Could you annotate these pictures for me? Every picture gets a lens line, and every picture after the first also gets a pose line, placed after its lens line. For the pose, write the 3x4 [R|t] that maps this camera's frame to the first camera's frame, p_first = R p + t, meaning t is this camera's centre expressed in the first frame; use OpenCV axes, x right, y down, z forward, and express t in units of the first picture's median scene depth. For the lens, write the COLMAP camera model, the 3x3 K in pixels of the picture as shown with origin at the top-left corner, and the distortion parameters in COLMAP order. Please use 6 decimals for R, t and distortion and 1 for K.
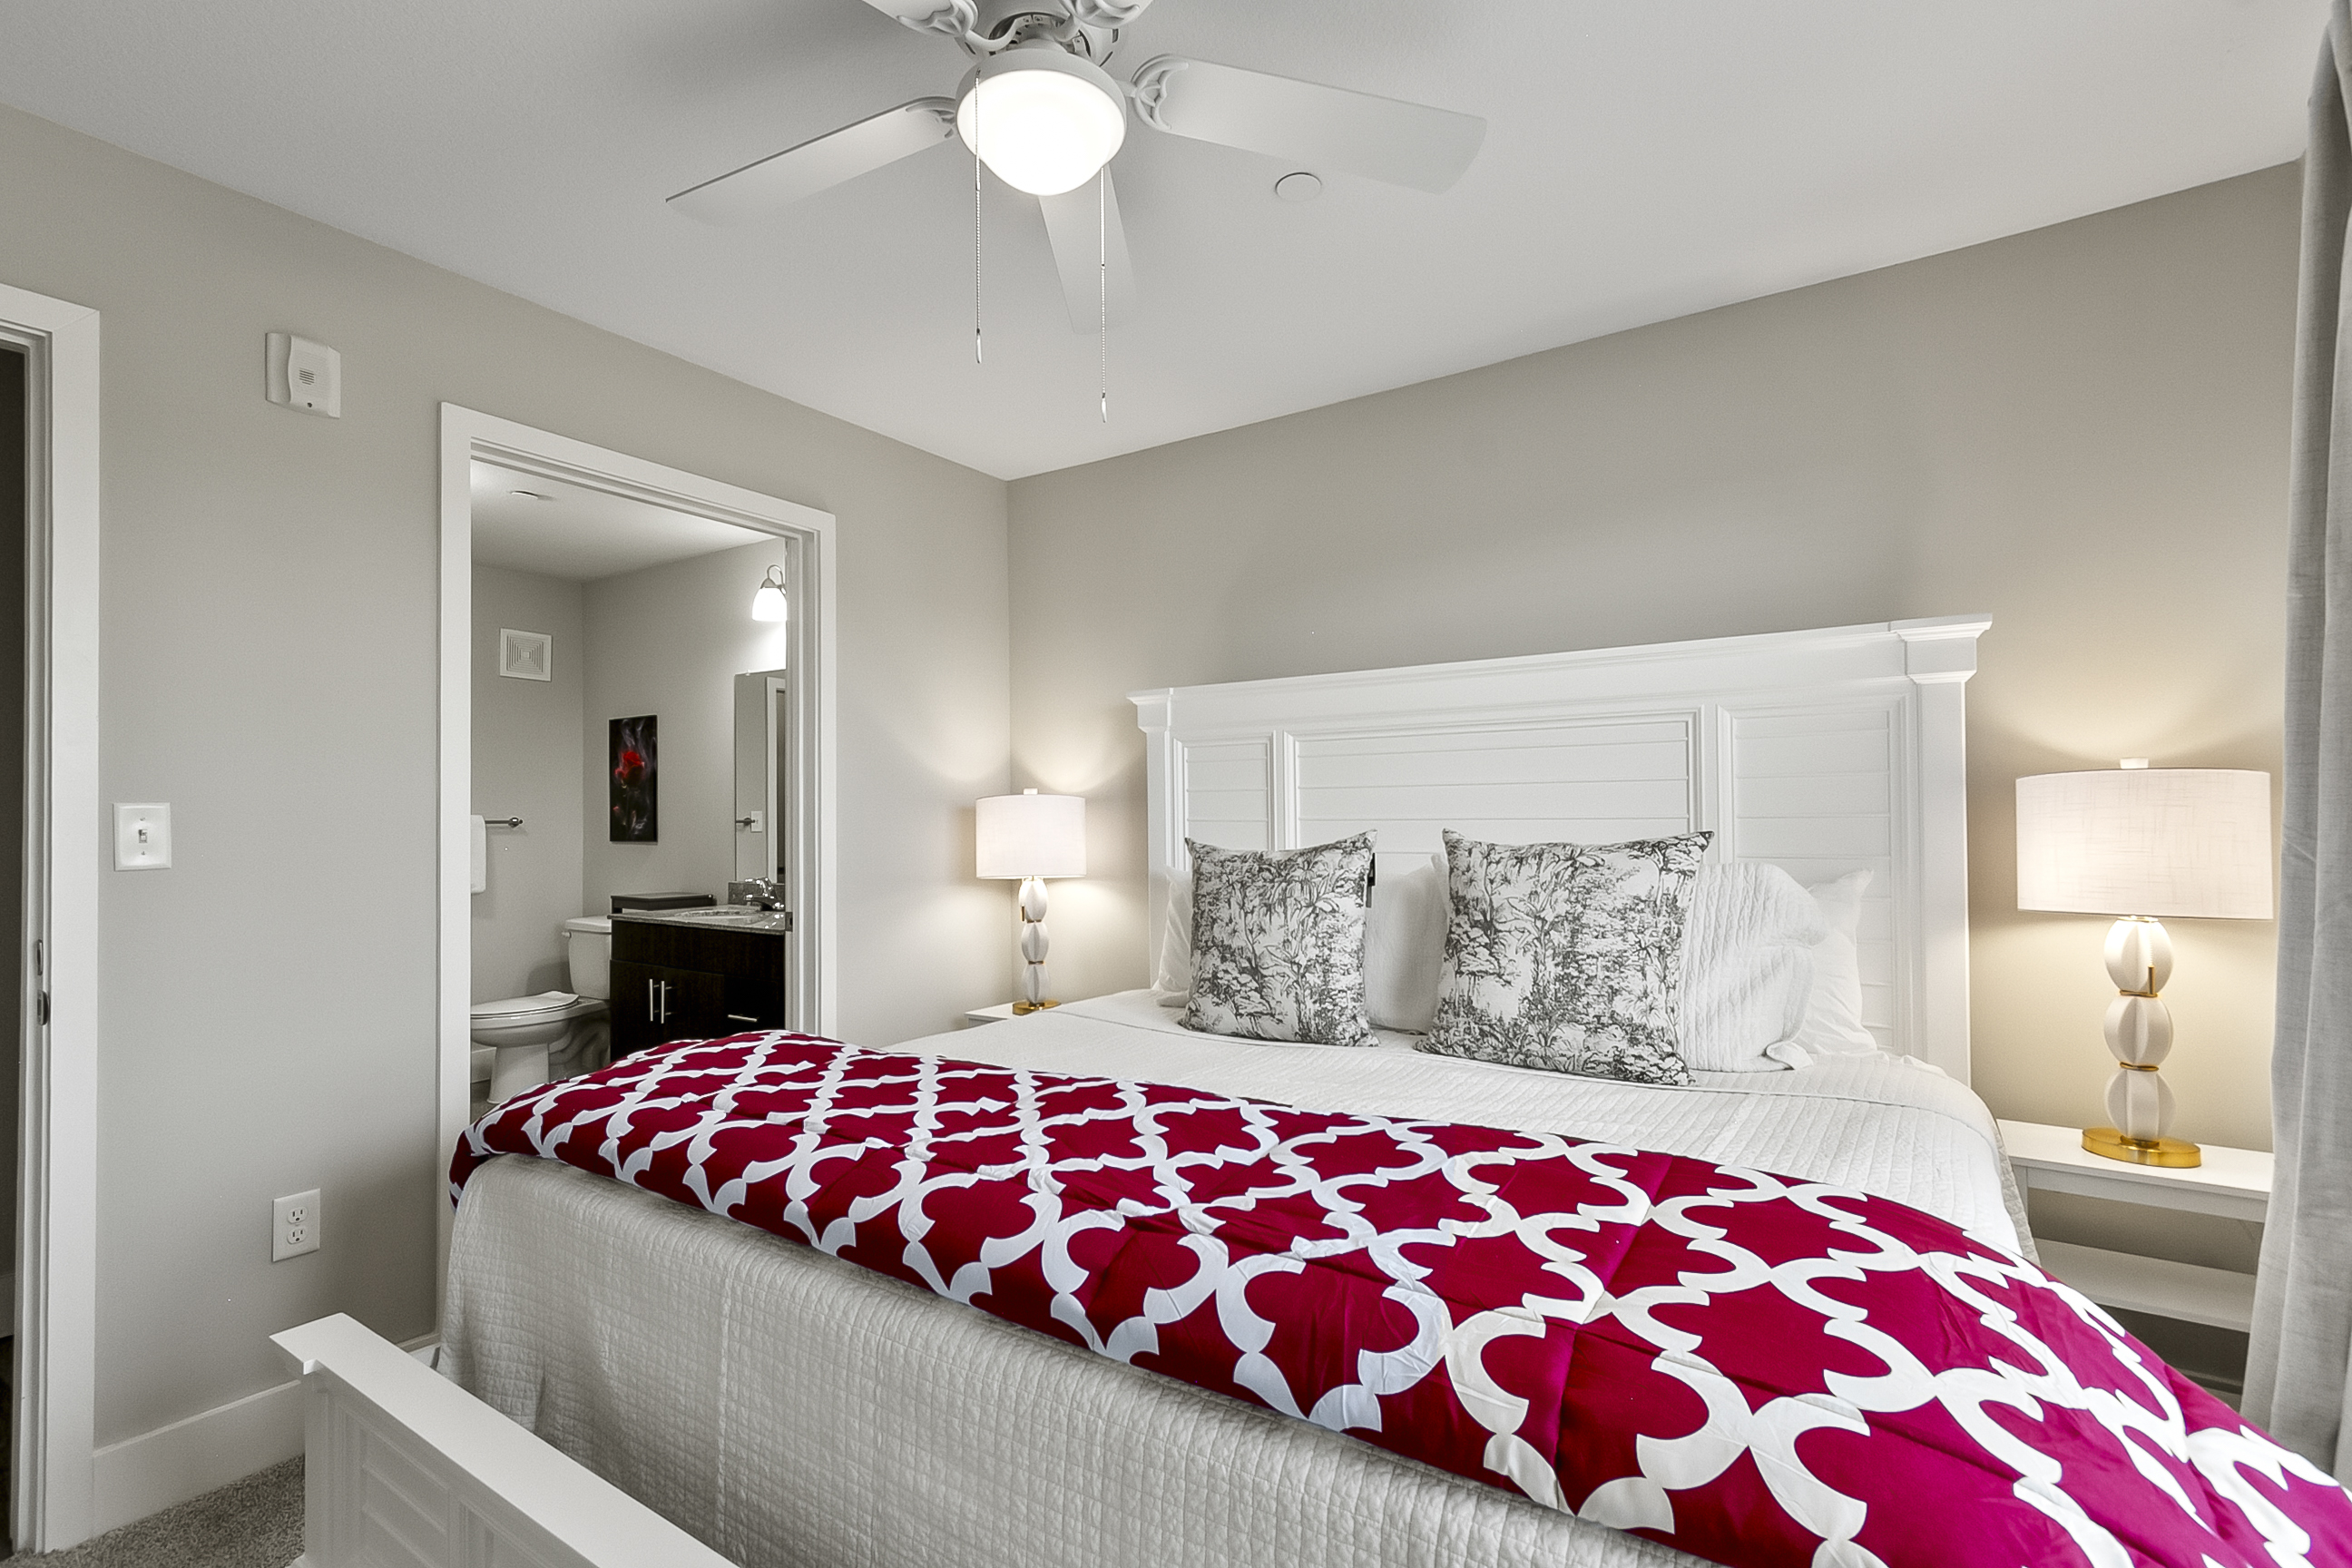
lens RADIAL K [[1052.5, 0, 1164.3], [0, 1052.5, 799.4], [0, 0, 1]] dist [0.011338, -0.001267]
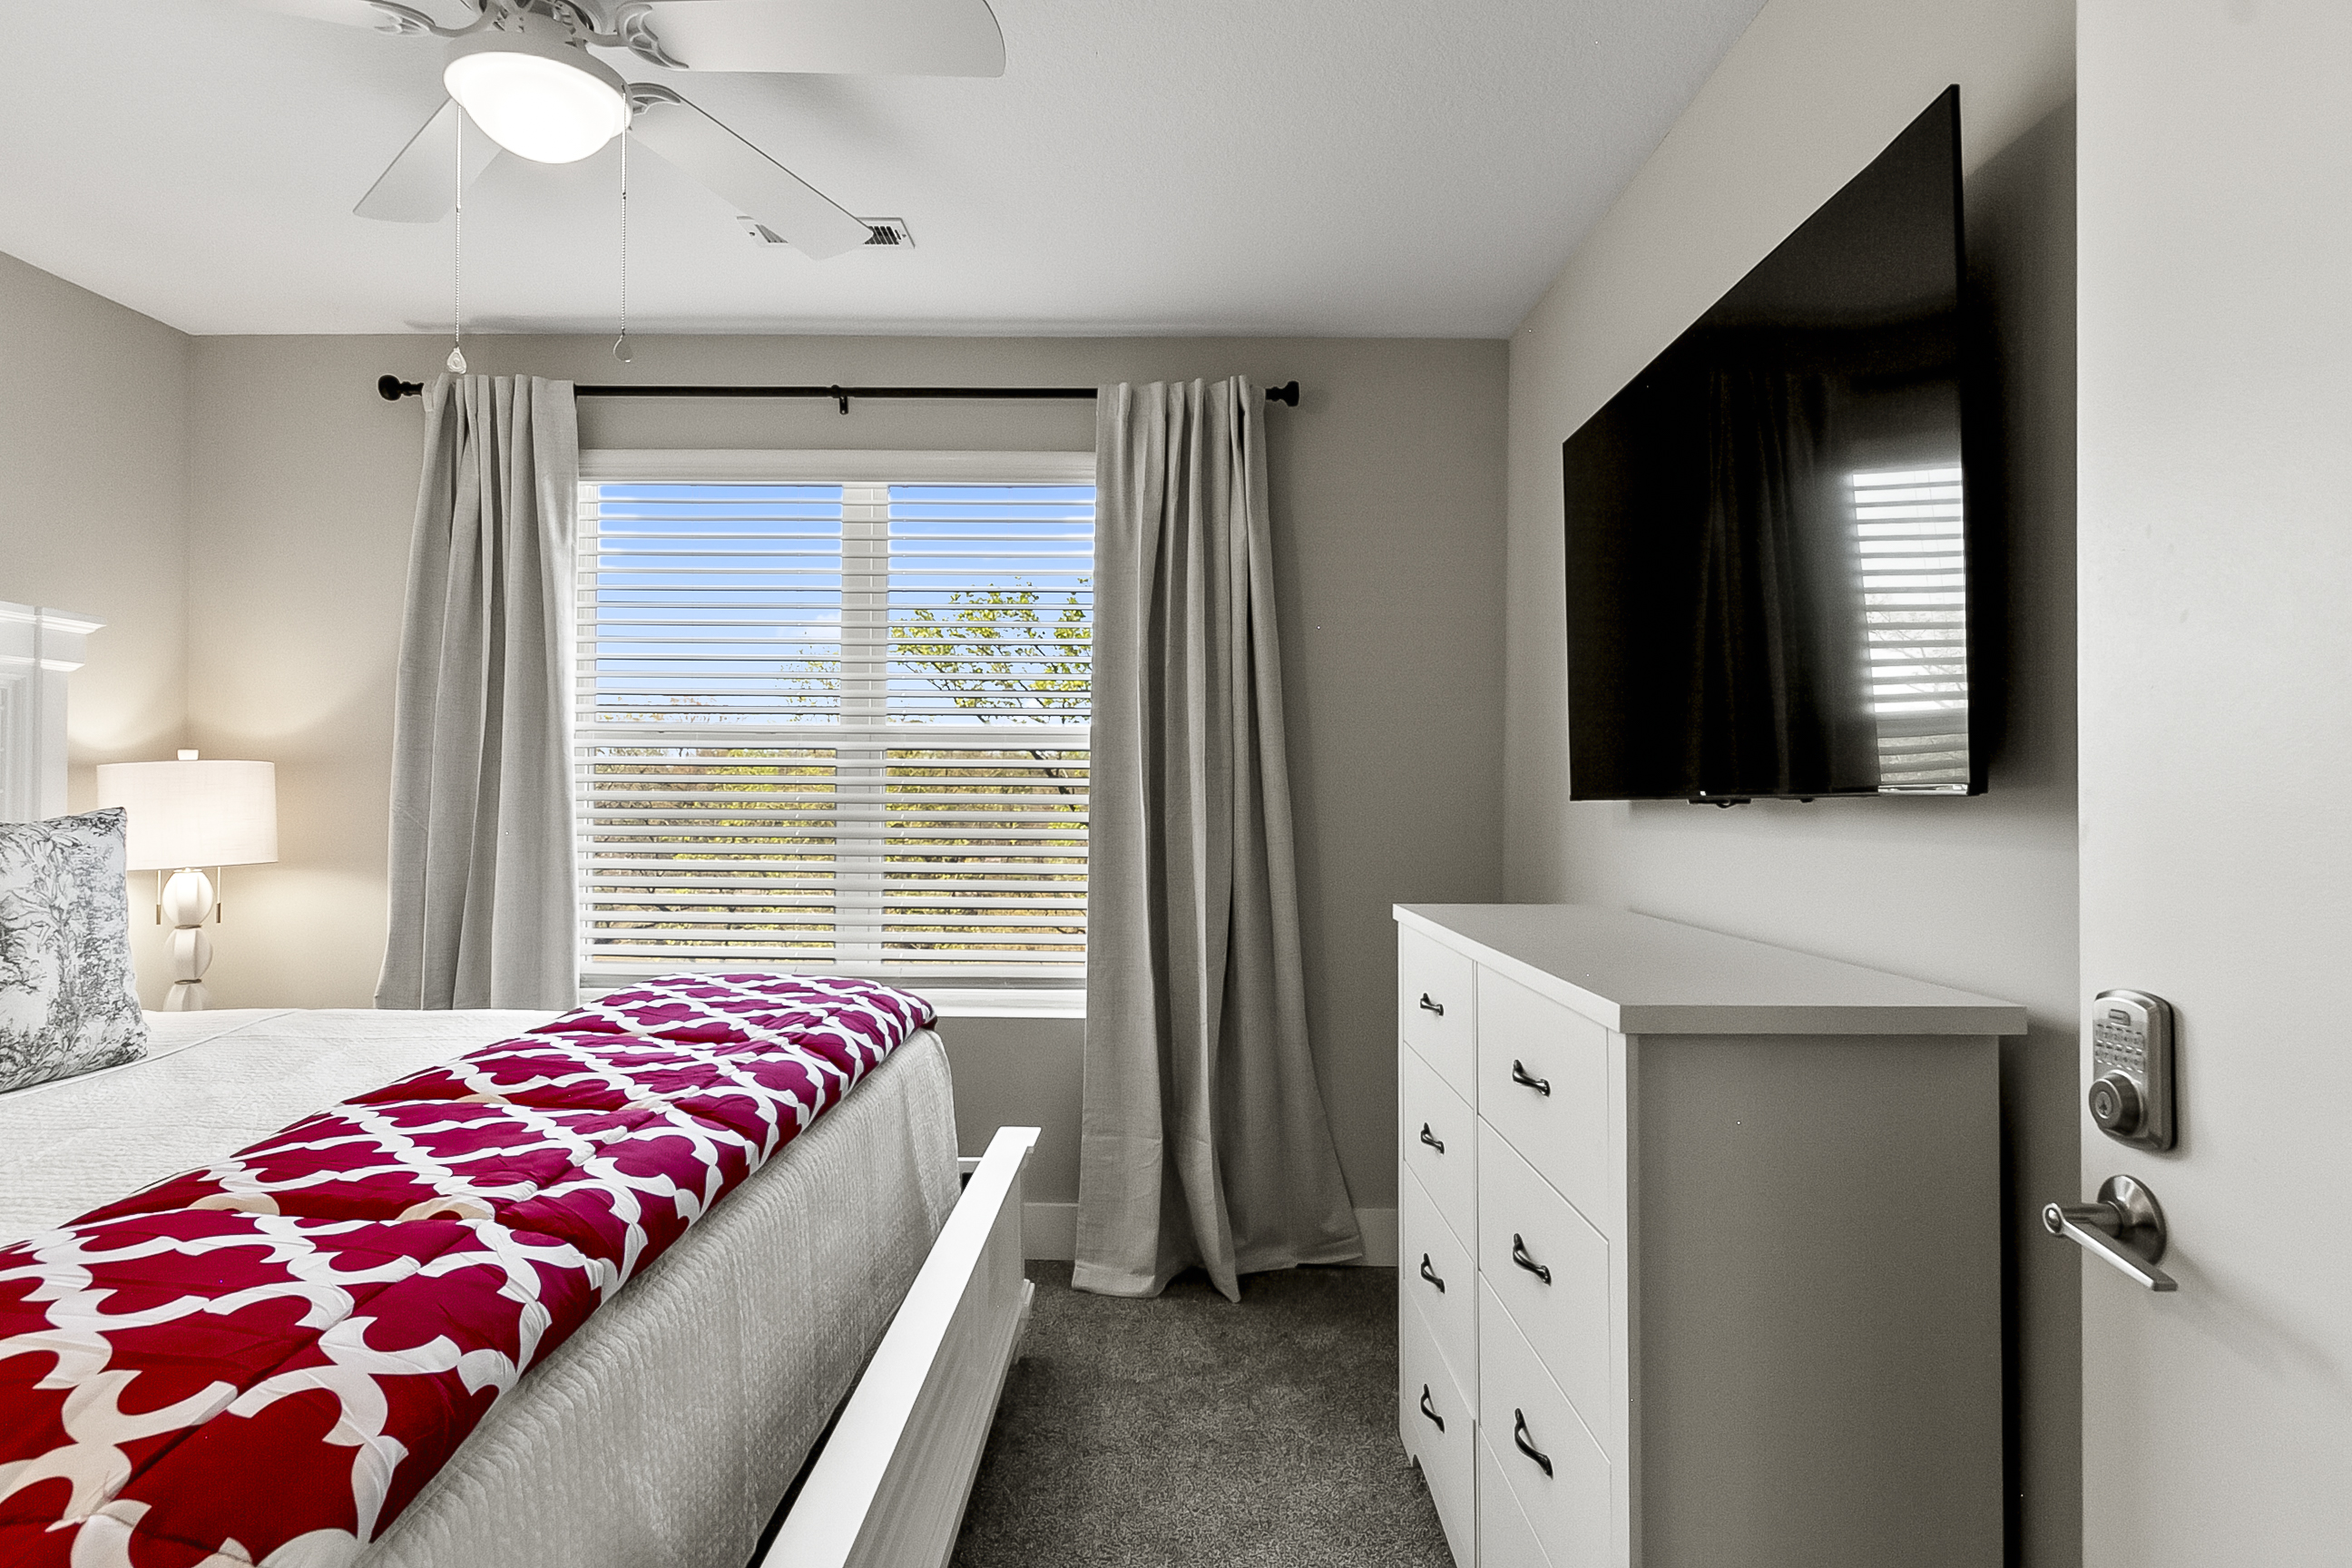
lens RADIAL K [[1284.5, 0, 1175.9], [0, 1284.5, 786.0], [0, 0, 1]] dist [0.027197, 0.000911]
pose [[-0.551107, 0.012850, 0.834335, -1.061722], [-0.003436, 0.999838, -0.017669, 0.028445], [-0.834427, -0.012604, -0.550974, 0.829397]]
